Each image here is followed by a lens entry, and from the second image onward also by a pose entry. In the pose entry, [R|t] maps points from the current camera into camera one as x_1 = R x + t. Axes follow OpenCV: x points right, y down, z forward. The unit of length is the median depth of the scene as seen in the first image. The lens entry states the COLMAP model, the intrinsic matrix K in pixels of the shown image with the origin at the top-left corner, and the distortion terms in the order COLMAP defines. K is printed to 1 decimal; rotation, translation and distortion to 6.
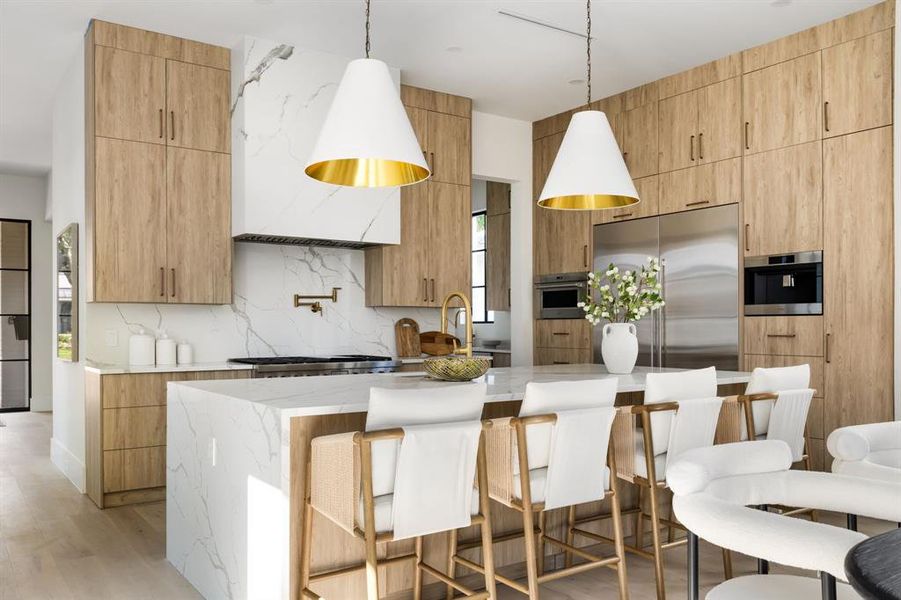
lens RADIAL K [[722.9, 0, 440.7], [0, 722.9, 328.4], [0, 0, 1]] dist [-0.013398, 0.000879]
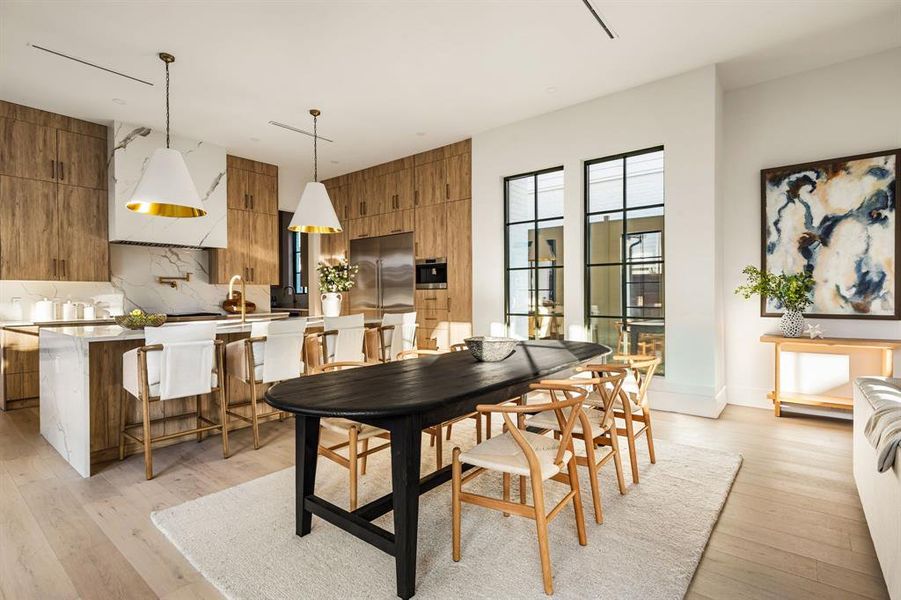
lens RADIAL K [[434.4, 0, 448.1], [0, 434.4, 300.2], [0, 0, 1]] dist [-0.008870, 0.000787]
pose [[0.957307, -0.007112, 0.288986, 0.170173], [0.005746, 0.999968, 0.005575, 0.006188], [-0.289017, -0.003676, 0.957317, -0.168843]]
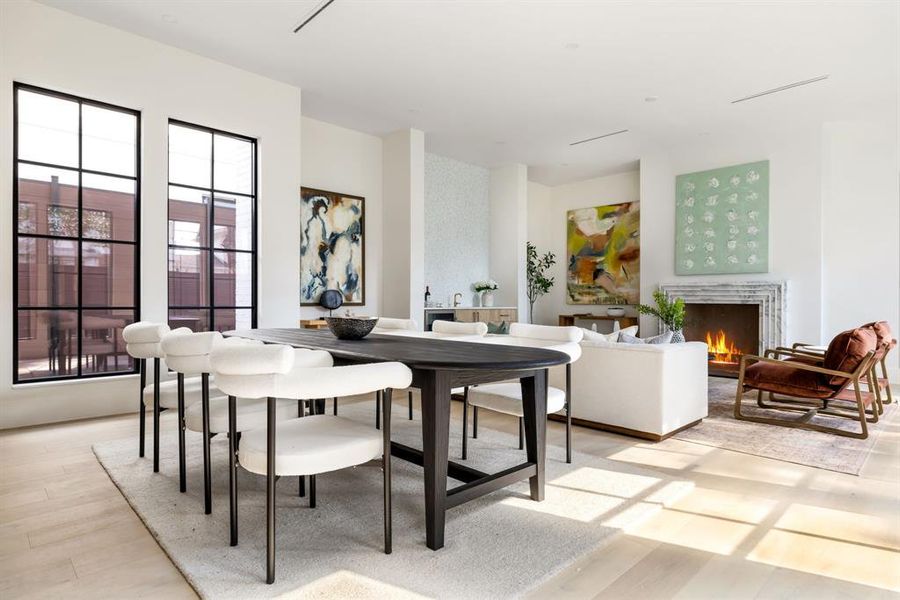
lens RADIAL K [[499.2, 0, 444.4], [0, 499.2, 306.2], [0, 0, 1]] dist [0.003956, -0.002828]
pose [[-0.164791, -0.007714, 0.986298, -0.233871], [-0.001096, 0.999970, 0.007638, 0.038350], [-0.986328, 0.000177, -0.164794, 0.304197]]
